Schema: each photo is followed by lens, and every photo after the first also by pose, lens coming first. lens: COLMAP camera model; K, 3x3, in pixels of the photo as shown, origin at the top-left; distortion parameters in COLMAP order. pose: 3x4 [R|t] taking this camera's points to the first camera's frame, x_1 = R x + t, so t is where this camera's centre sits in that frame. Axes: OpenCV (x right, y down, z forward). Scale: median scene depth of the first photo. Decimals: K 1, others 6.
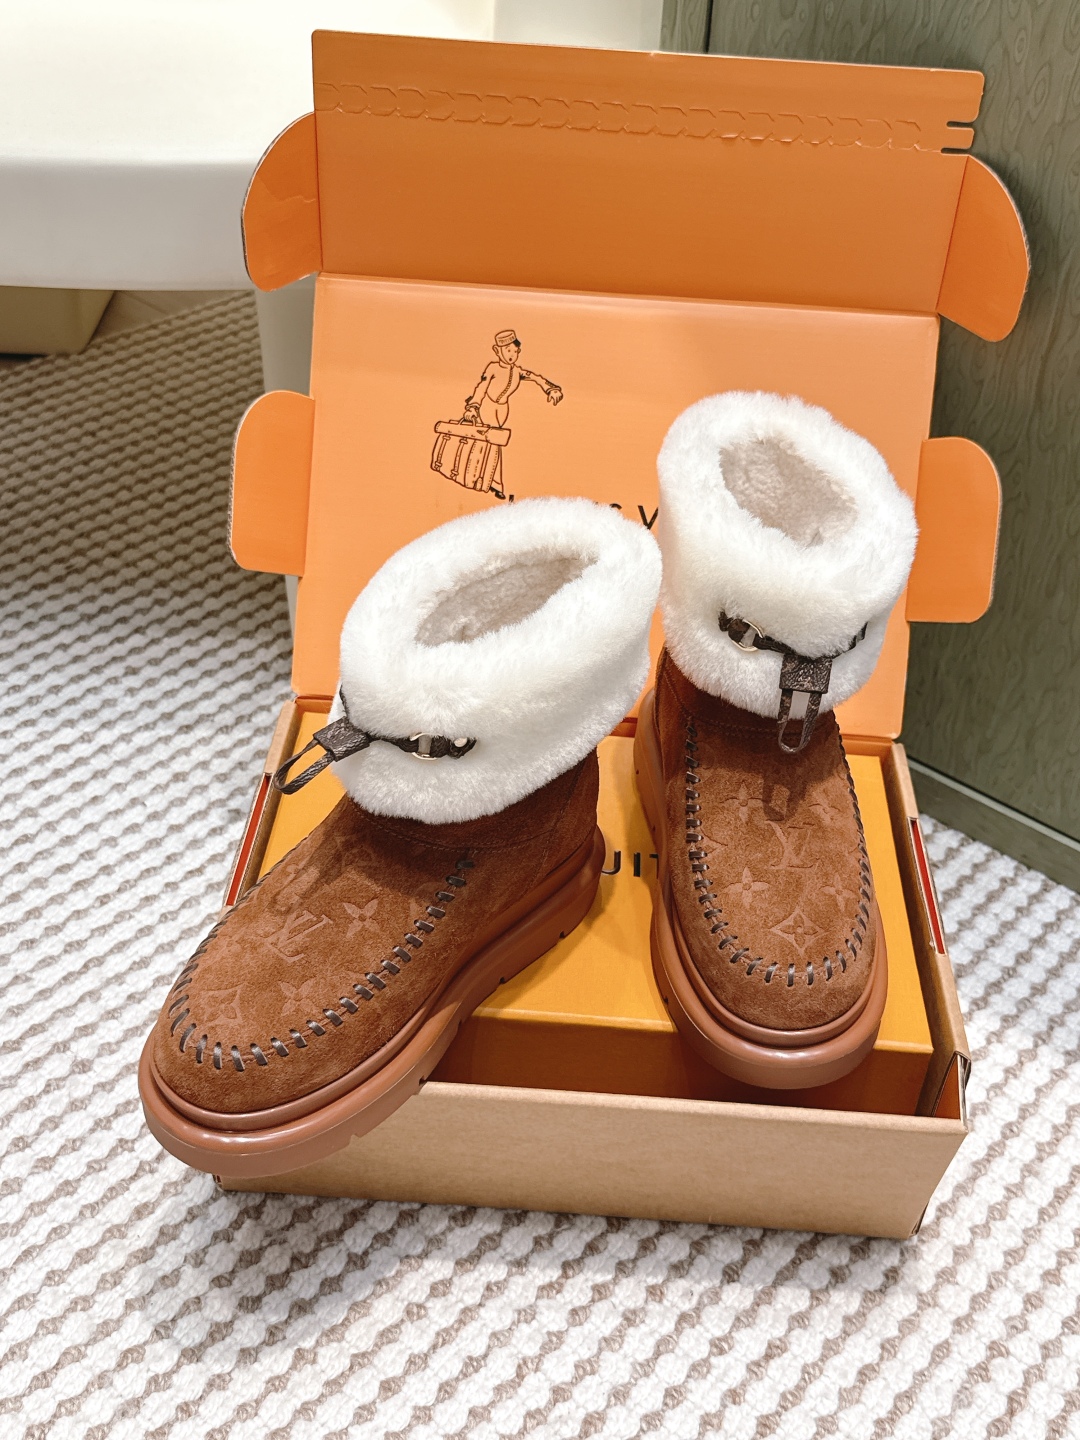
lens RADIAL K [[1634.3, 0, 528.2], [0, 1634.3, 727.8], [0, 0, 1]] dist [0.216498, -0.604610]
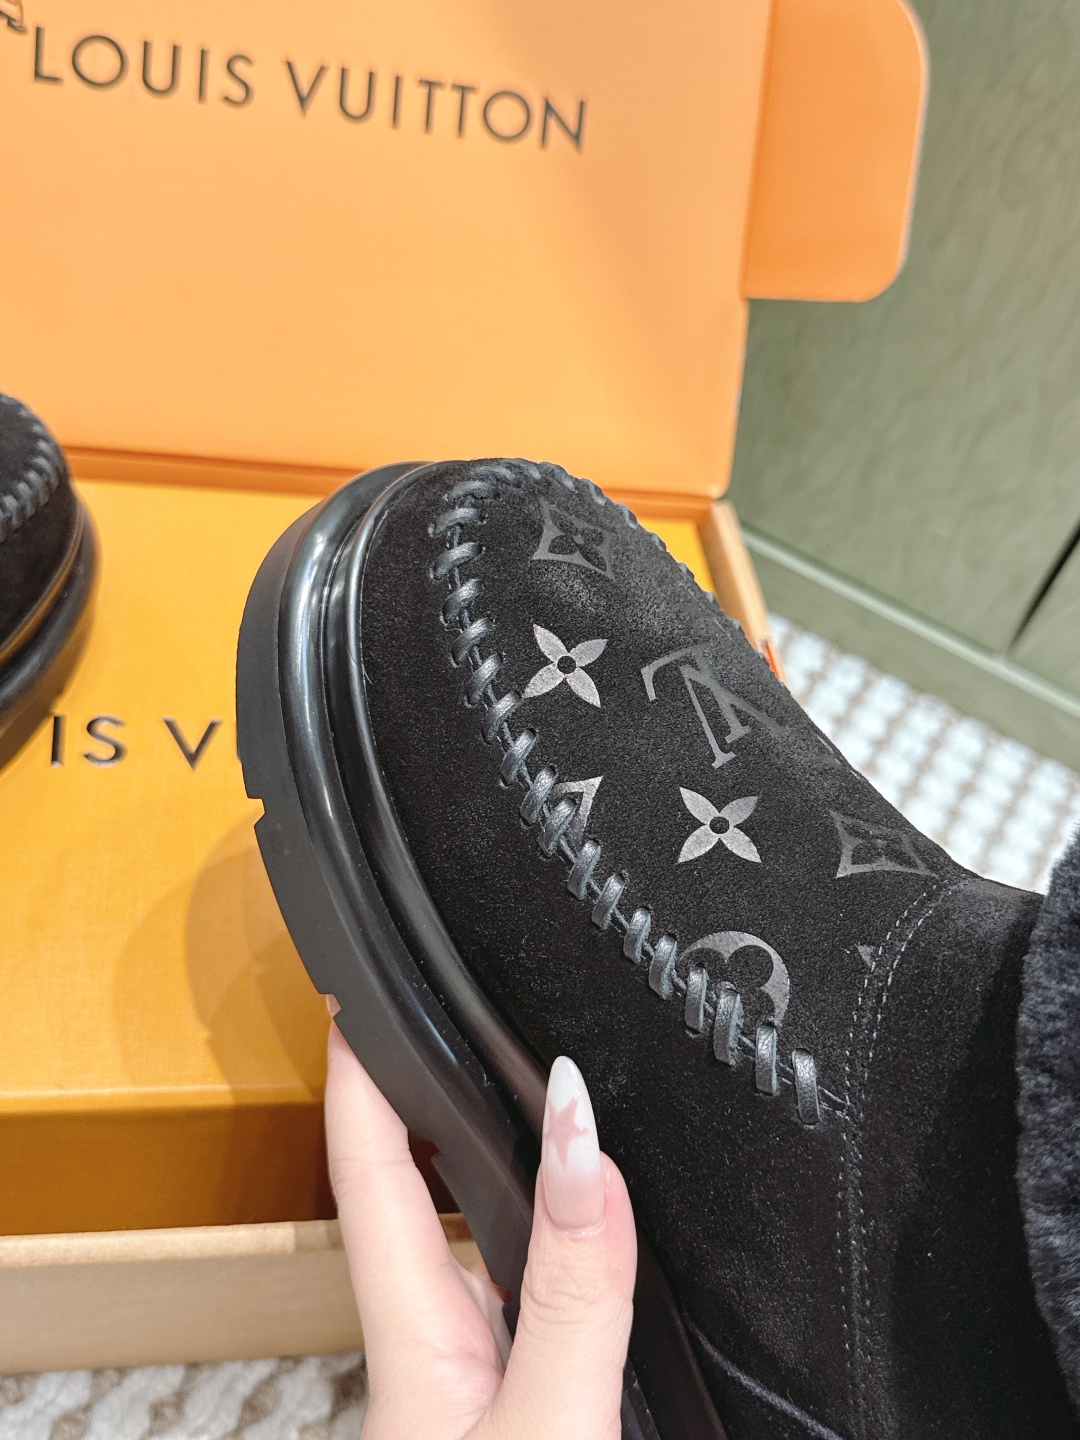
lens RADIAL K [[1631.1, 0, 531.8], [0, 1631.1, 727.8], [0, 0, 1]] dist [0.114720, -0.385034]
pose [[0.965404, -0.050791, 0.255763, -0.001781], [-0.002763, 0.978799, 0.204804, -0.025996], [-0.260743, -0.198426, 0.944797, 0.384487]]
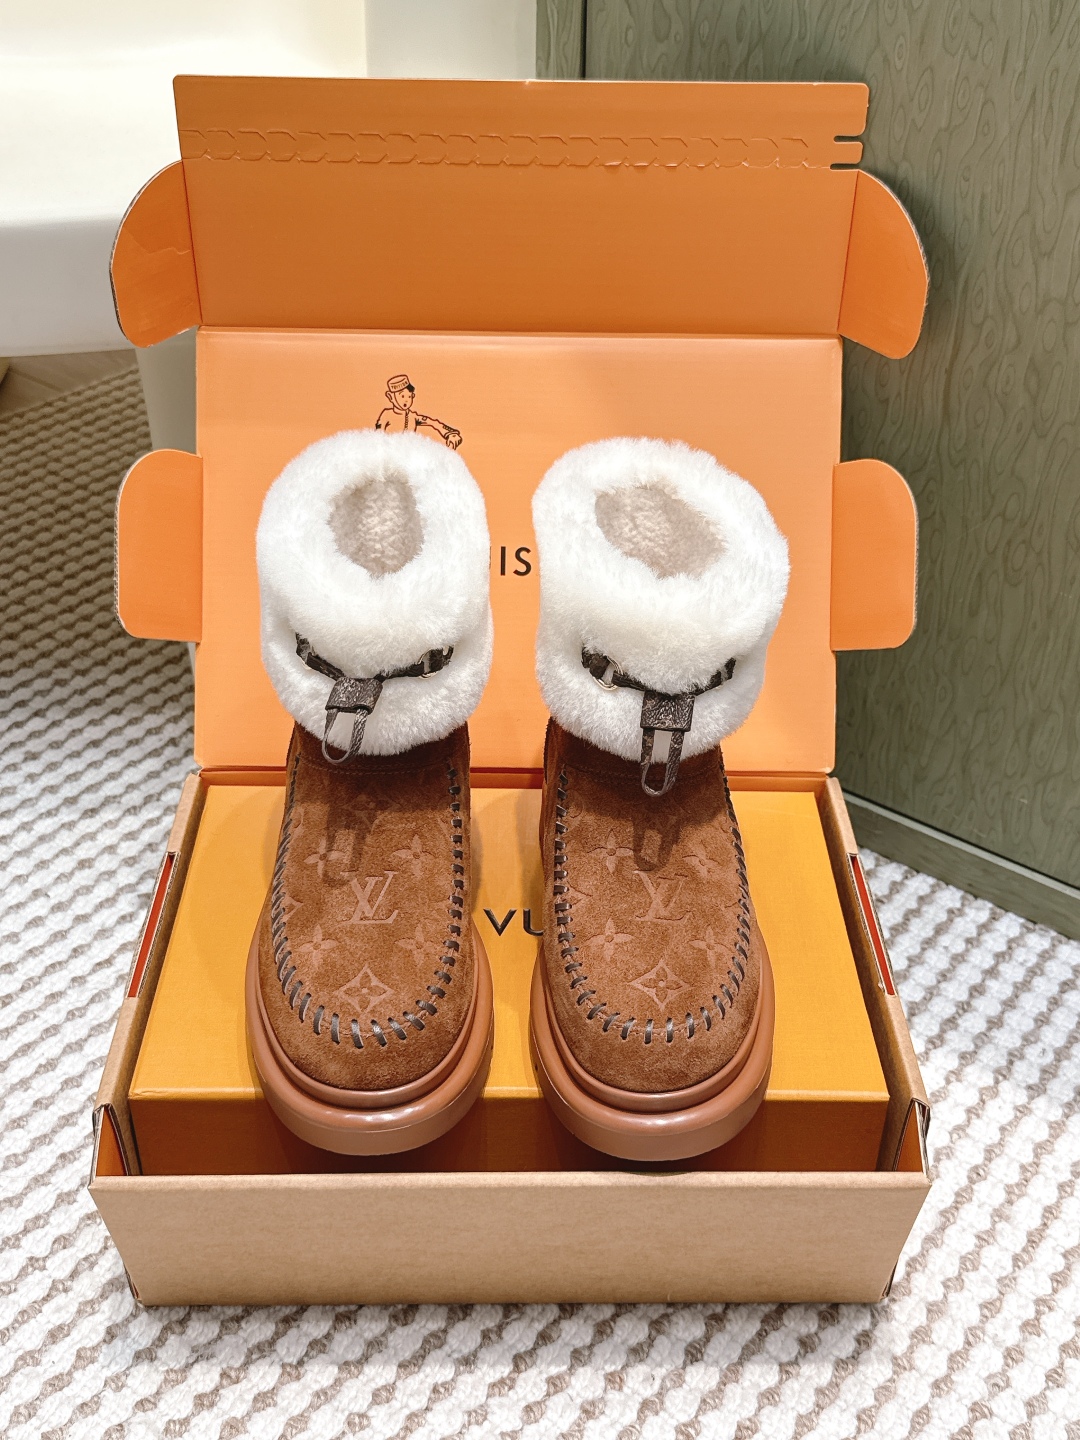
lens RADIAL K [[1634.4, 0, 542.3], [0, 1634.4, 722.3], [0, 0, 1]] dist [0.201174, -0.542960]
pose [[0.997043, -0.064976, 0.041036, 0.016828], [0.066693, 0.996891, -0.041956, 0.006636], [-0.038182, 0.044569, 0.998276, 0.041499]]
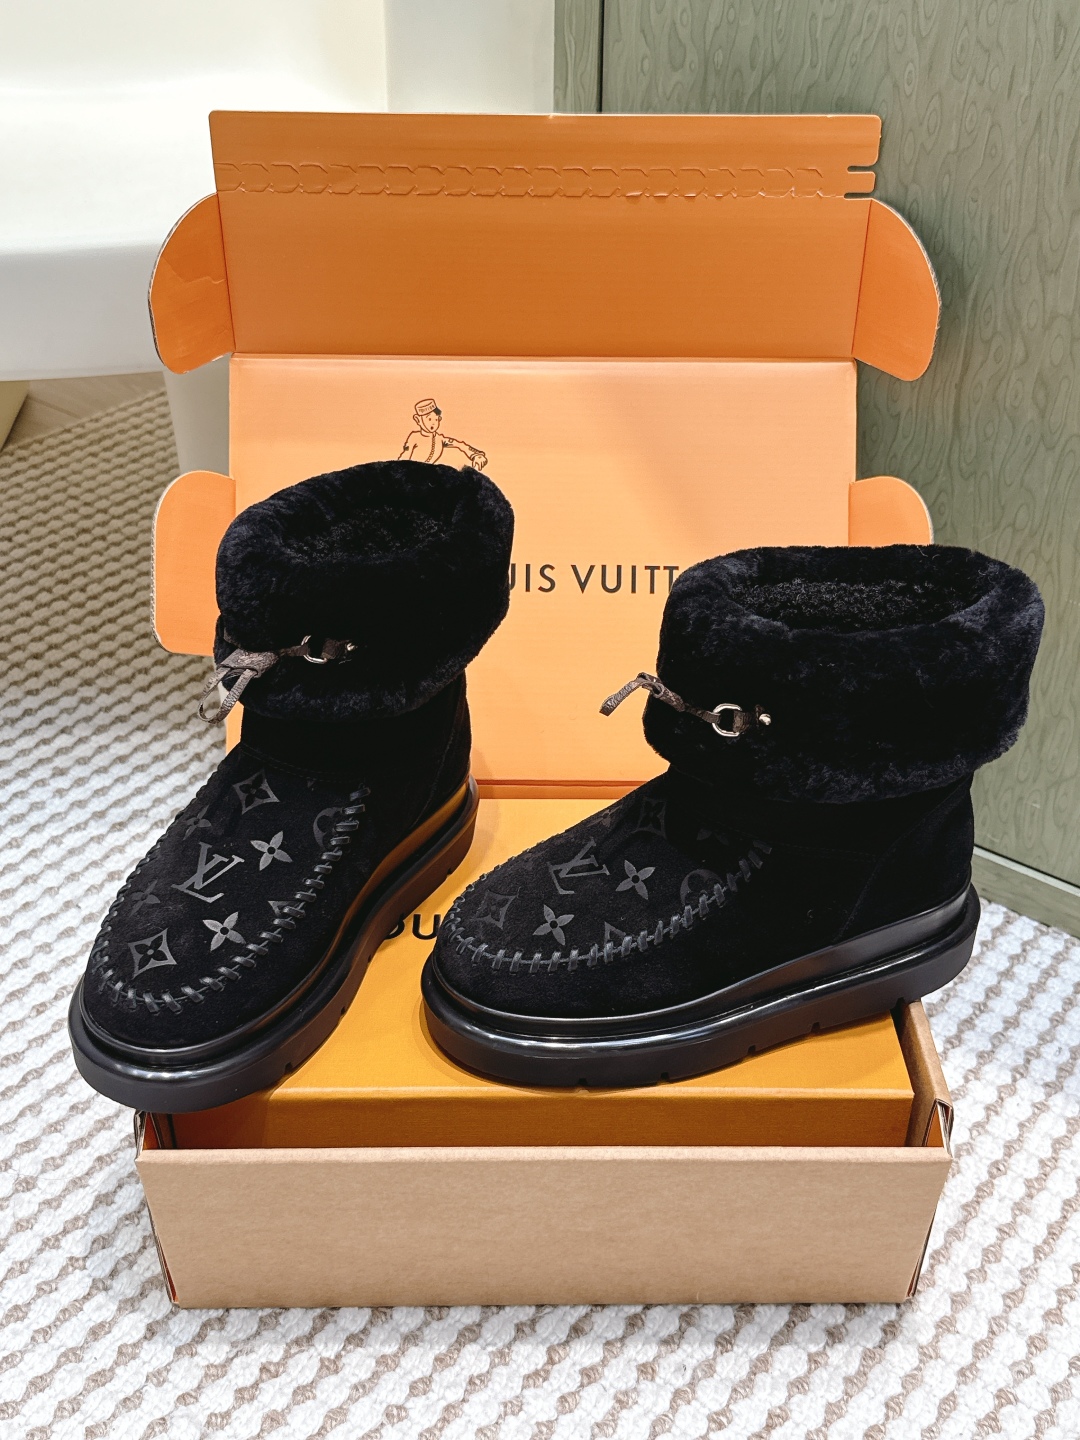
lens RADIAL K [[1634.5, 0, 547.9], [0, 1634.5, 717.2], [0, 0, 1]] dist [0.203745, -0.541001]
pose [[0.996345, -0.071569, 0.046625, 0.001952], [0.074430, 0.995246, -0.062807, 0.018105], [-0.041908, 0.066048, 0.996936, 0.022130]]
